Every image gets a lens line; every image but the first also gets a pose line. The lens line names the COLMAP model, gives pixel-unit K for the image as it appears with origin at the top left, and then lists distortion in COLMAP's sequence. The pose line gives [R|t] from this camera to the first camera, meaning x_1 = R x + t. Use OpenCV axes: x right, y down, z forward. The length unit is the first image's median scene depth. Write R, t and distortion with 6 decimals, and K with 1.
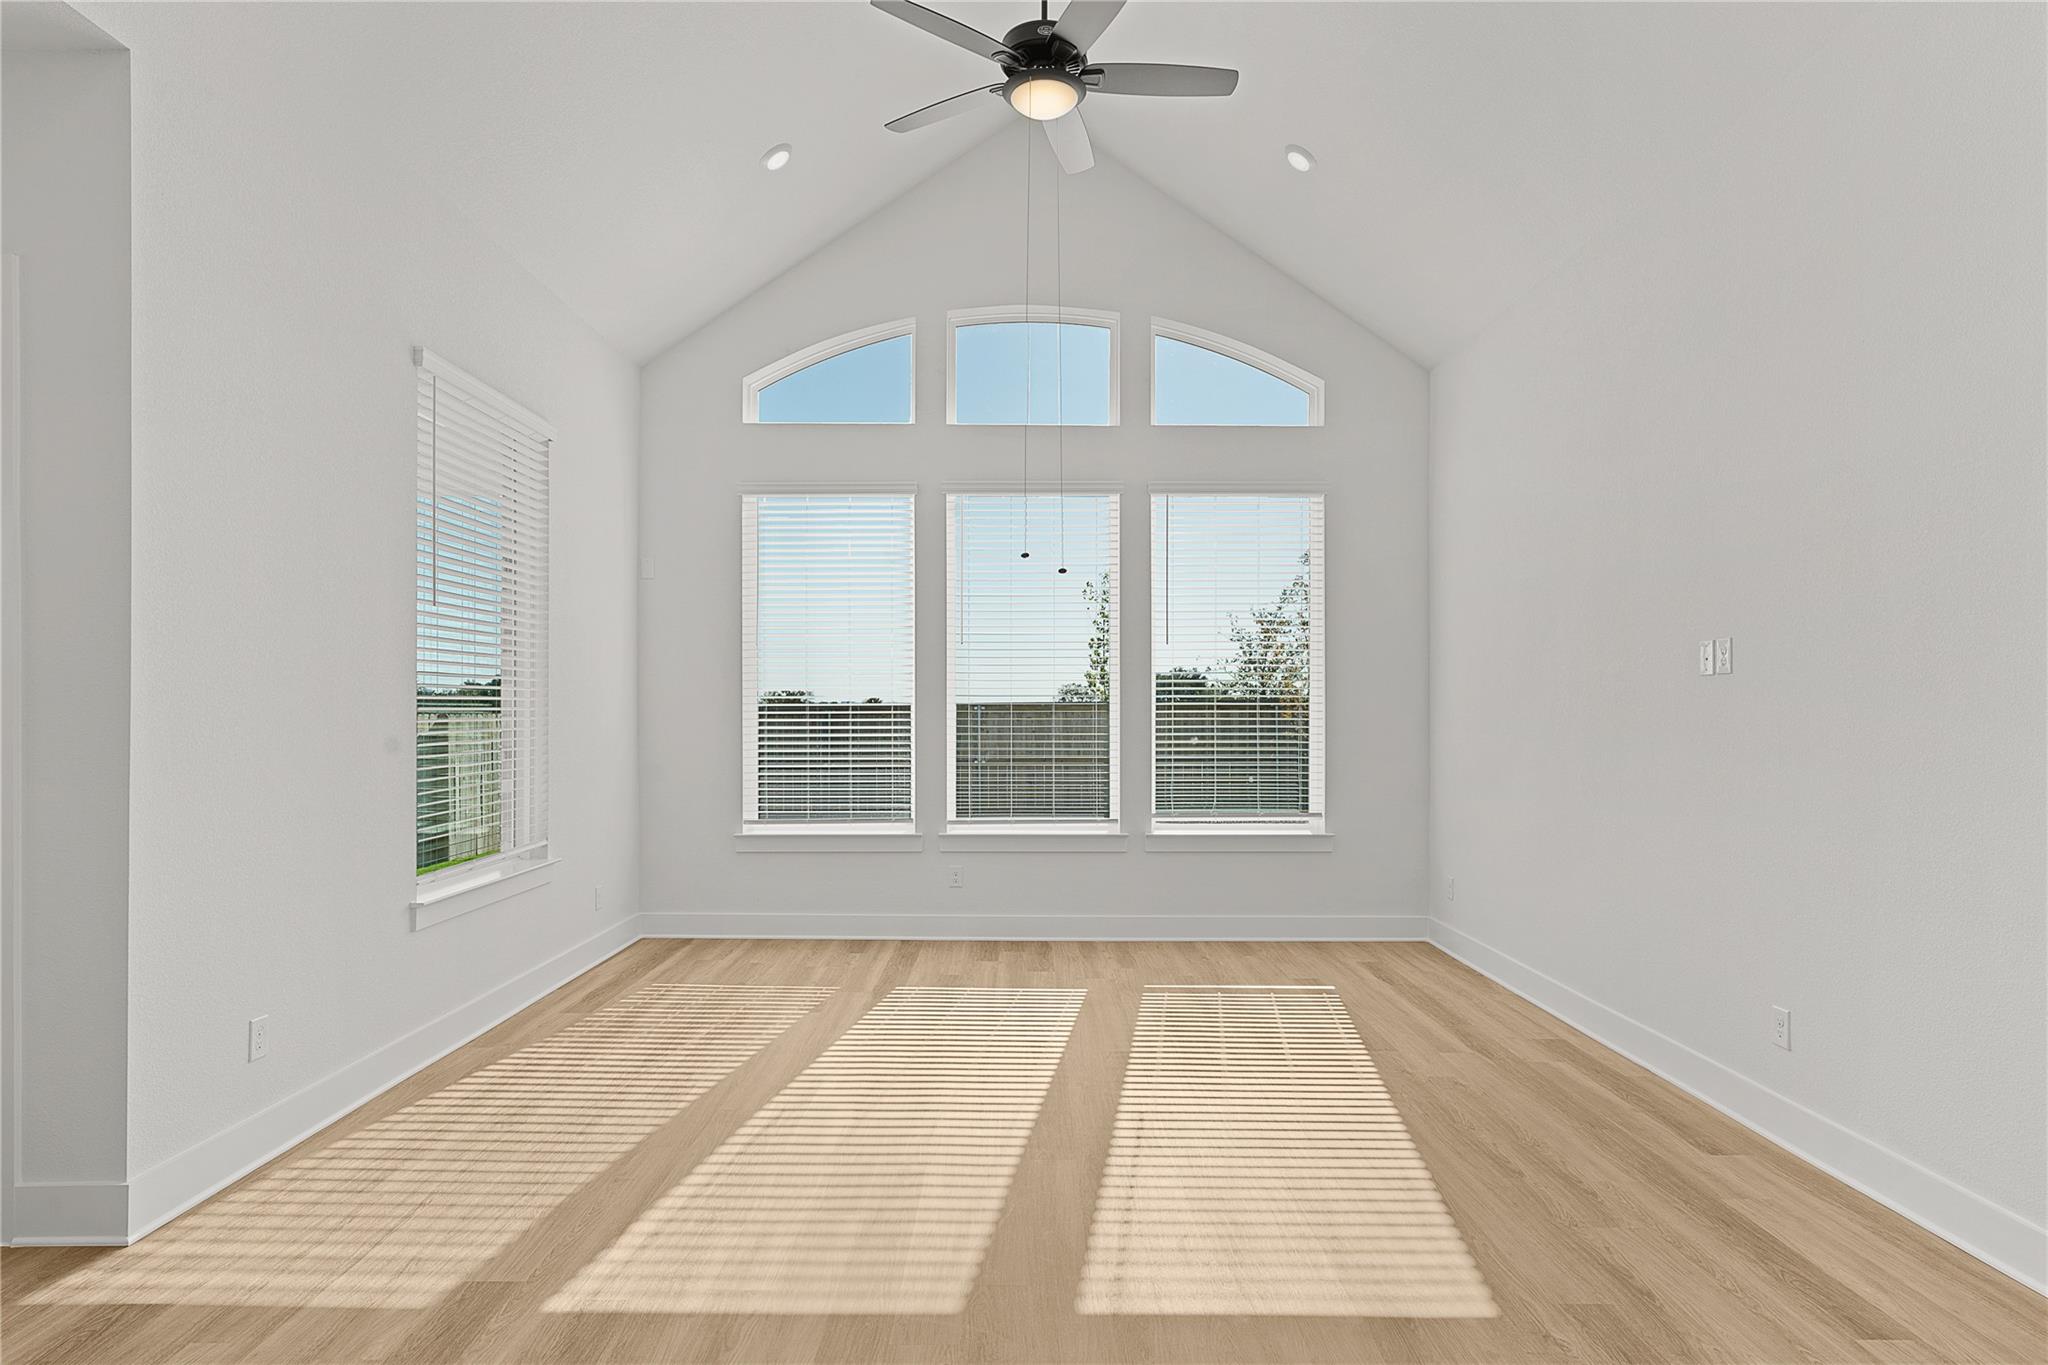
lens RADIAL K [[1125.1, 0, 1042.2], [0, 1125.1, 735.2], [0, 0, 1]] dist [0.002872, -0.000006]
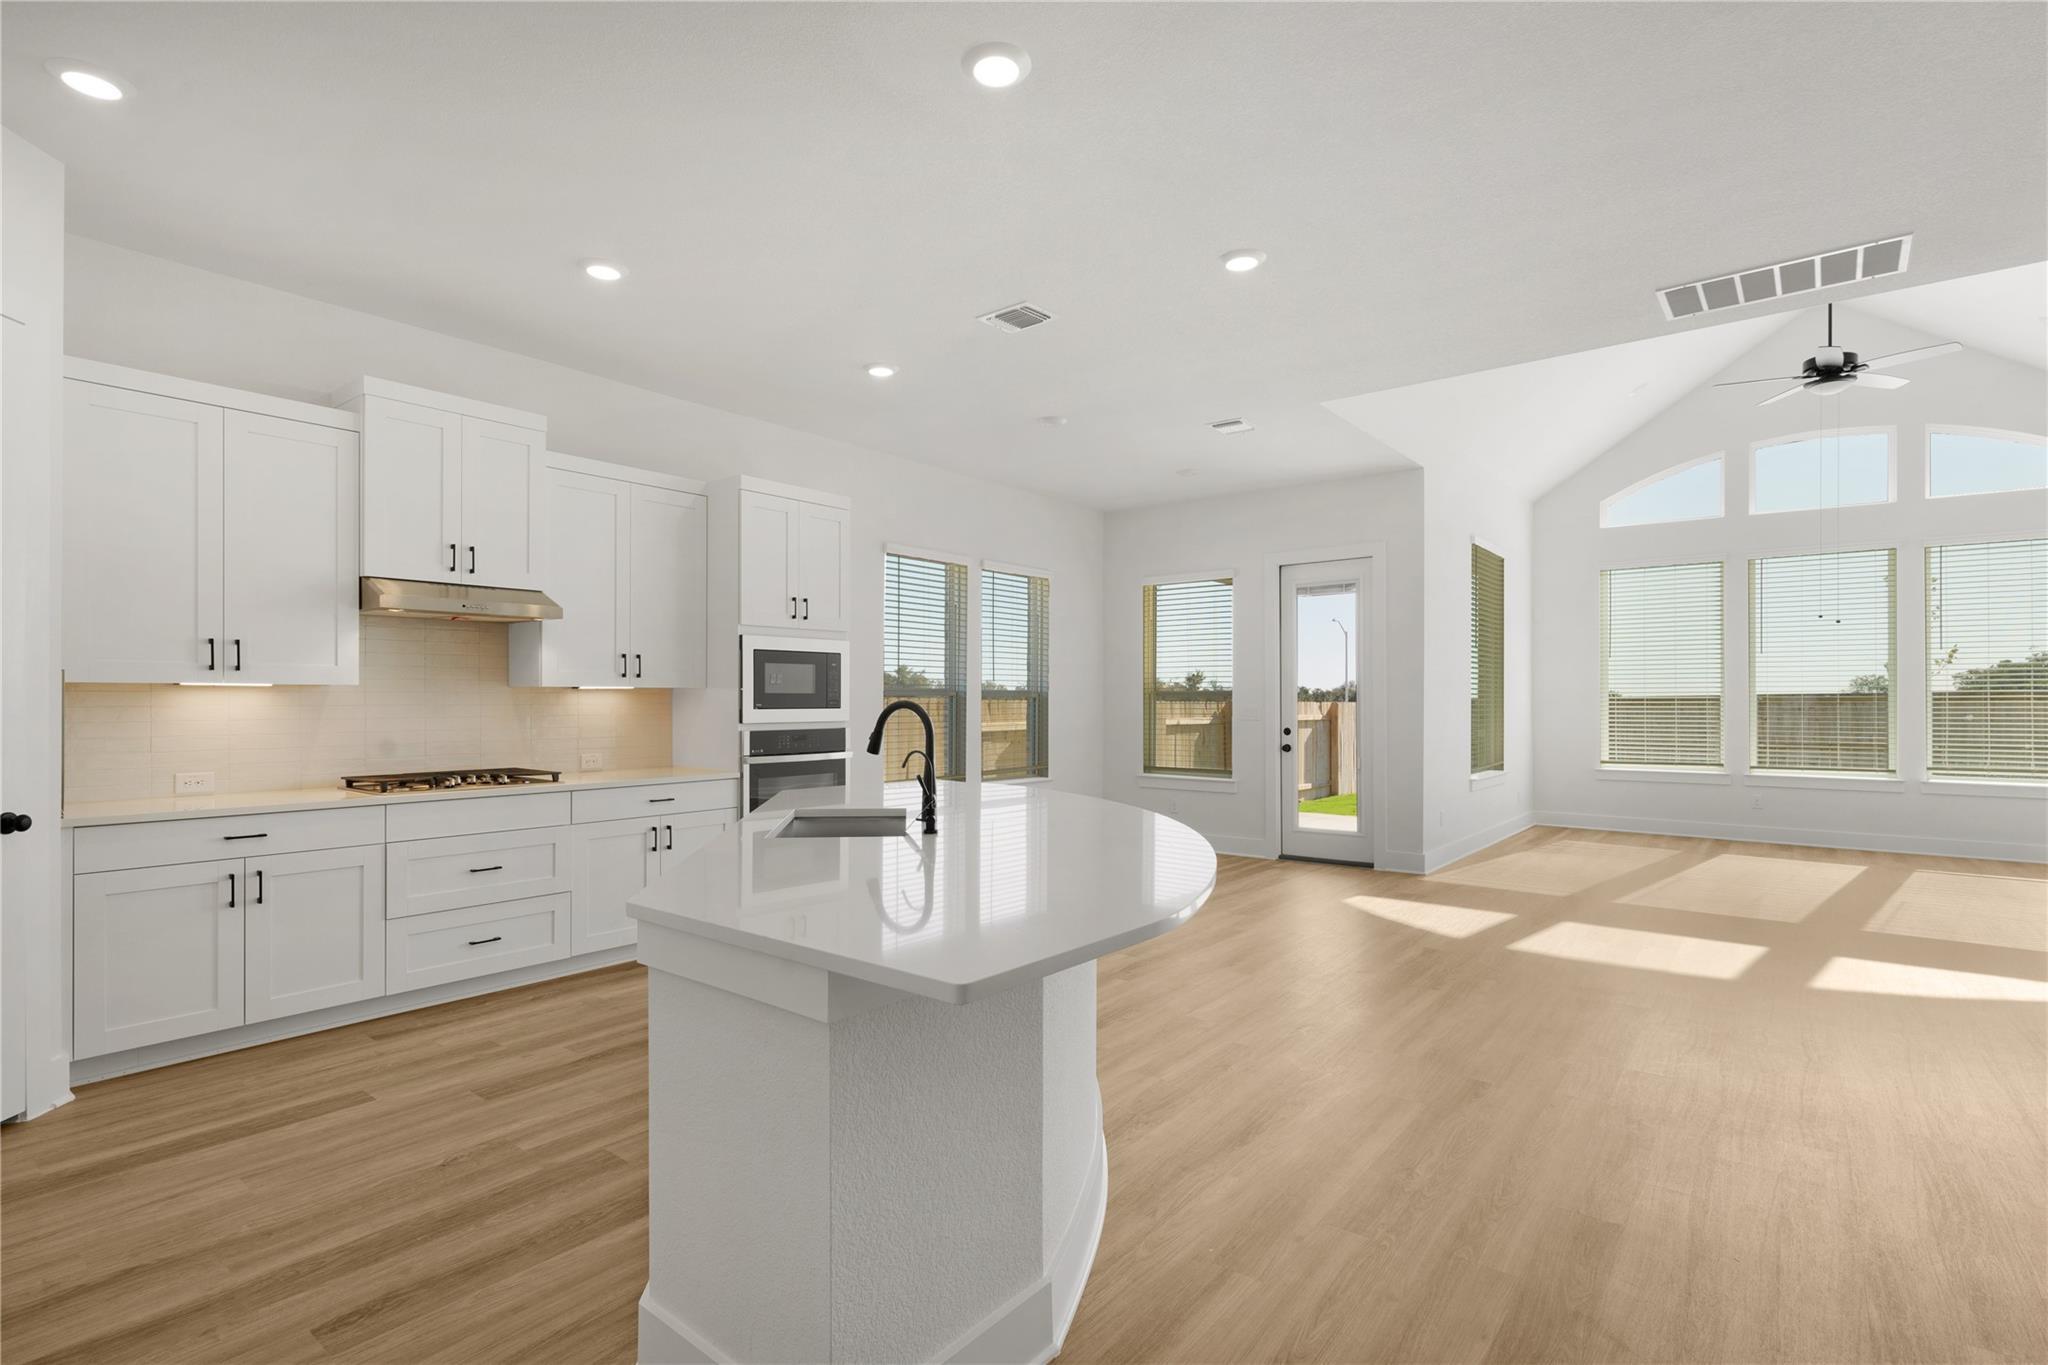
lens RADIAL K [[976.5, 0, 1019.4], [0, 976.5, 697.5], [0, 0, 1]] dist [-0.001130, 0.000654]
pose [[0.769726, -0.003314, -0.638366, 0.000223], [-0.015953, 0.999574, -0.024425, 0.029412], [0.638175, 0.028984, 0.769346, -0.696205]]
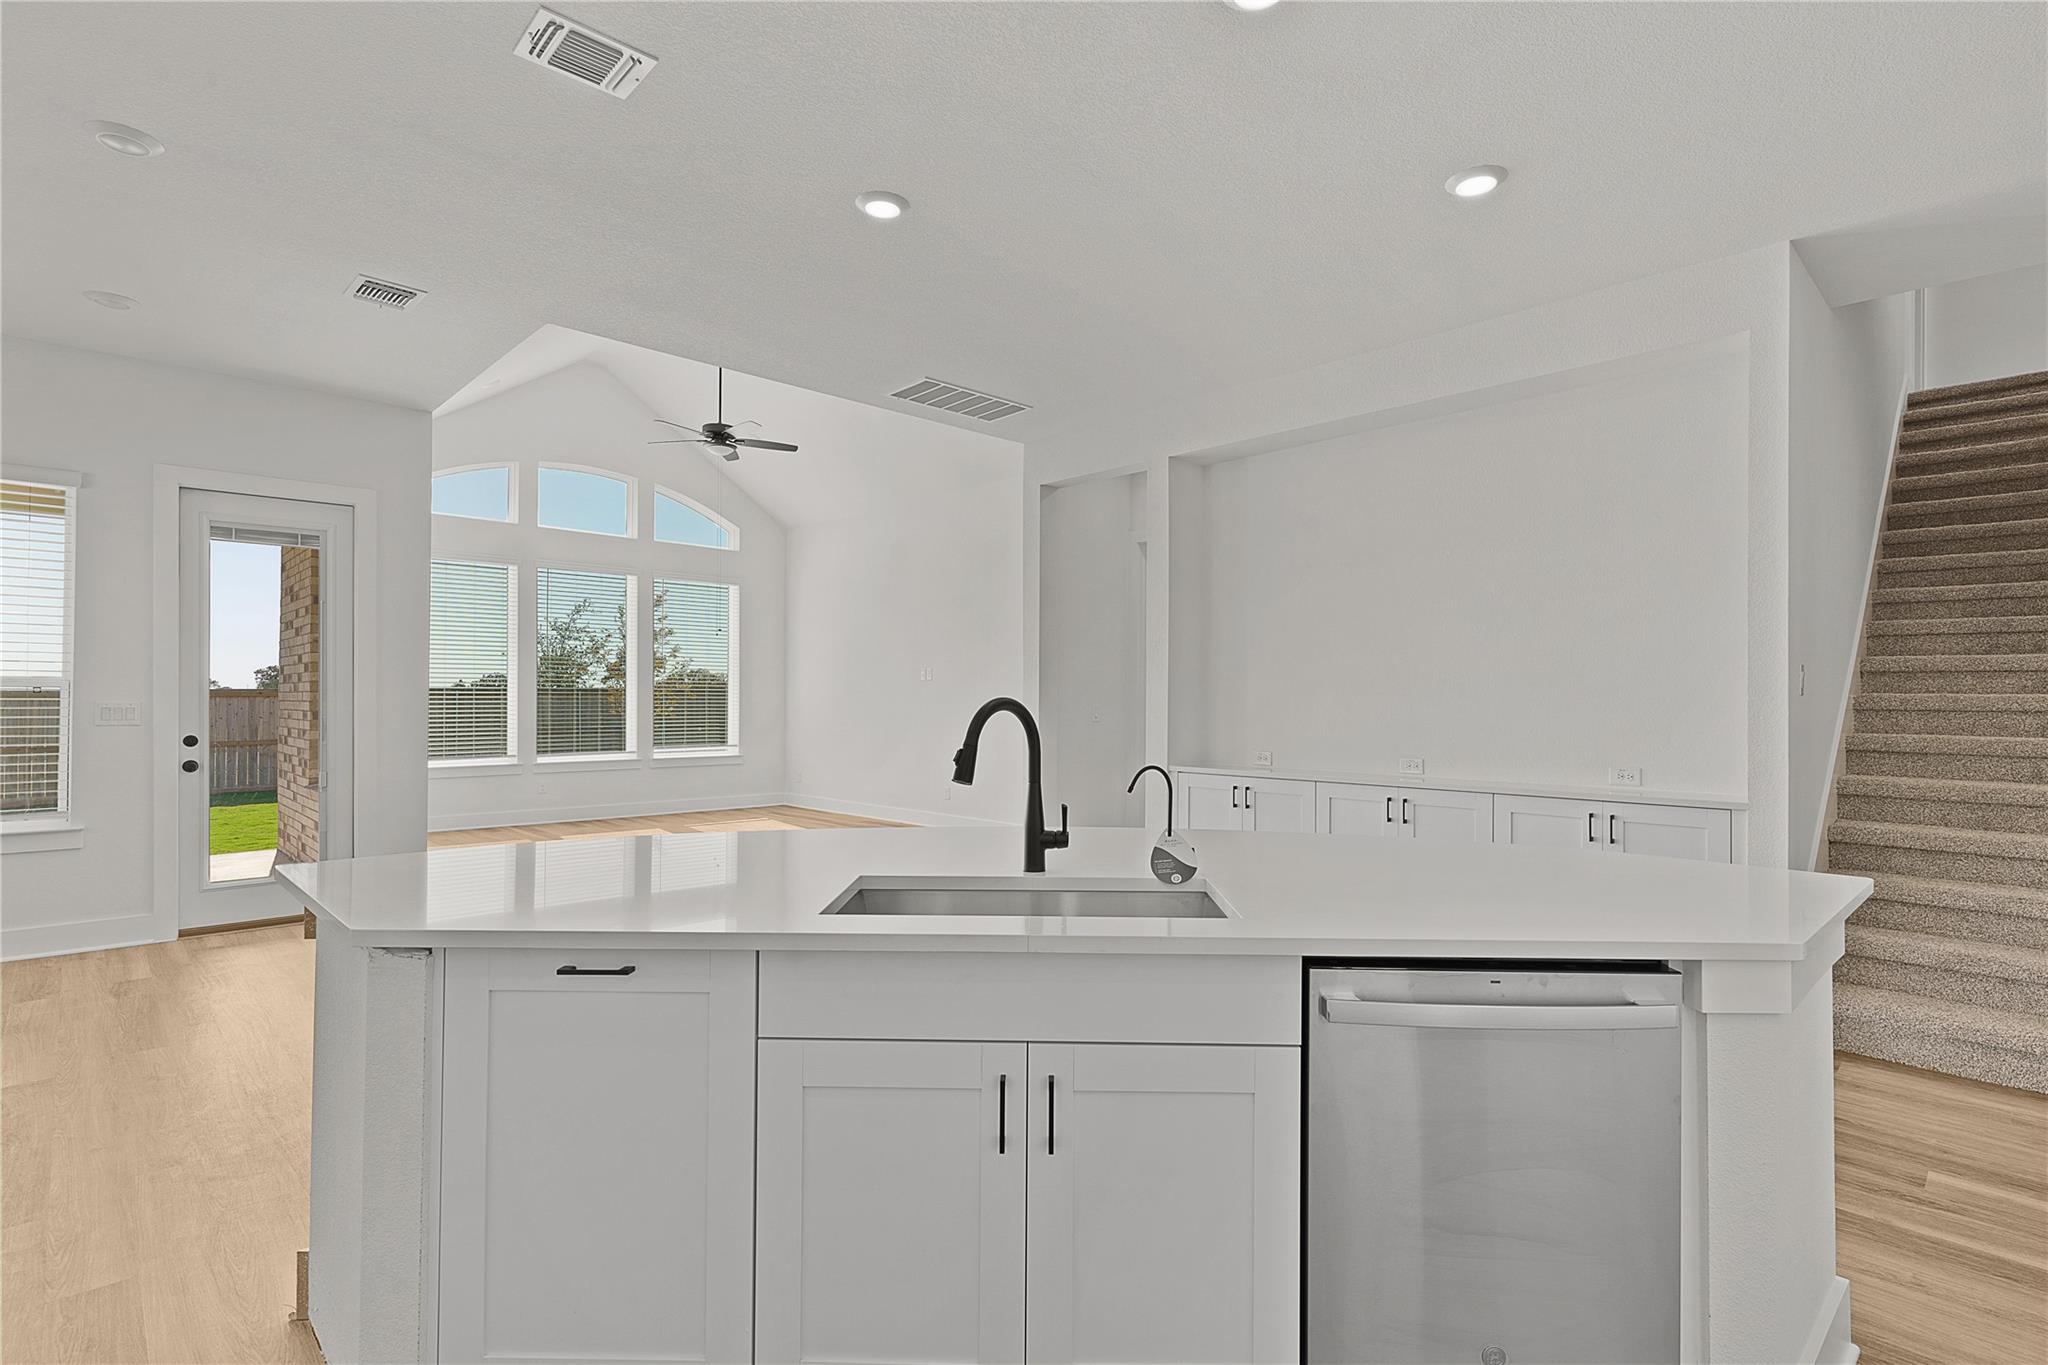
lens RADIAL K [[976.5, 0, 1026.4], [0, 976.5, 694.0], [0, 0, 1]] dist [-0.001130, 0.000654]
pose [[0.730763, 0.002678, 0.682626, -0.554760], [0.016087, 0.999647, -0.021144, 0.025580], [-0.682442, 0.026433, 0.730462, -0.603736]]
